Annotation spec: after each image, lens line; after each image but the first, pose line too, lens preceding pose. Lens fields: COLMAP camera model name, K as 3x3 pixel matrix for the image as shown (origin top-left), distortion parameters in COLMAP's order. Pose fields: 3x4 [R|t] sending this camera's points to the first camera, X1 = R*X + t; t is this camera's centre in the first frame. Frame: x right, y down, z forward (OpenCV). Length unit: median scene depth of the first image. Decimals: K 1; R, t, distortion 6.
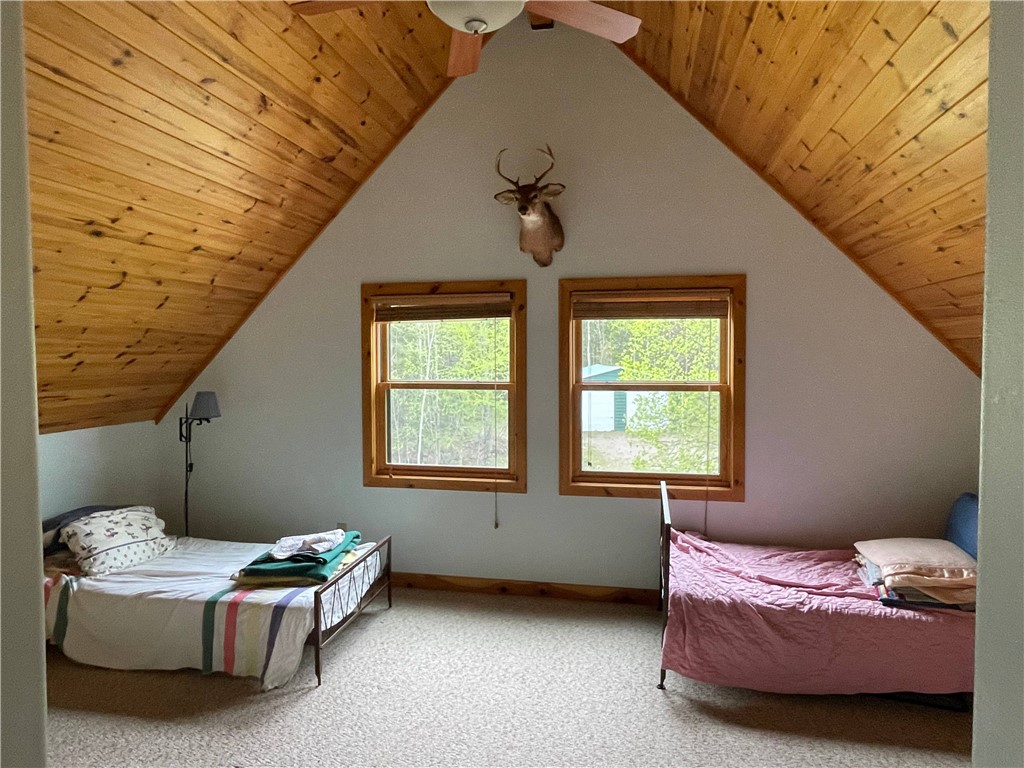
lens RADIAL K [[708.6, 0, 513.8], [0, 708.6, 388.2], [0, 0, 1]] dist [-0.001954, 0.000261]
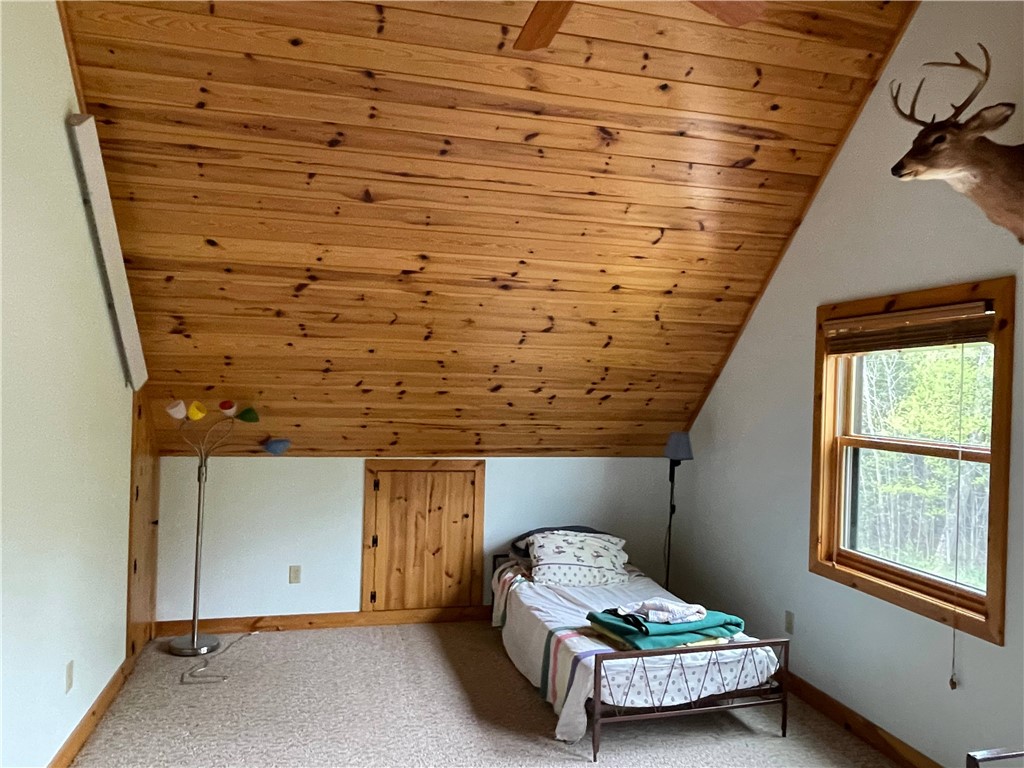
lens RADIAL K [[794.6, 0, 512.0], [0, 794.6, 384.0], [0, 0, 1]] dist [-0.003107, -0.004639]
pose [[0.359265, 0.008395, -0.933198, 0.523059], [-0.071520, 0.997266, -0.018562, -0.025474], [0.930491, 0.073411, 0.358884, 0.428976]]
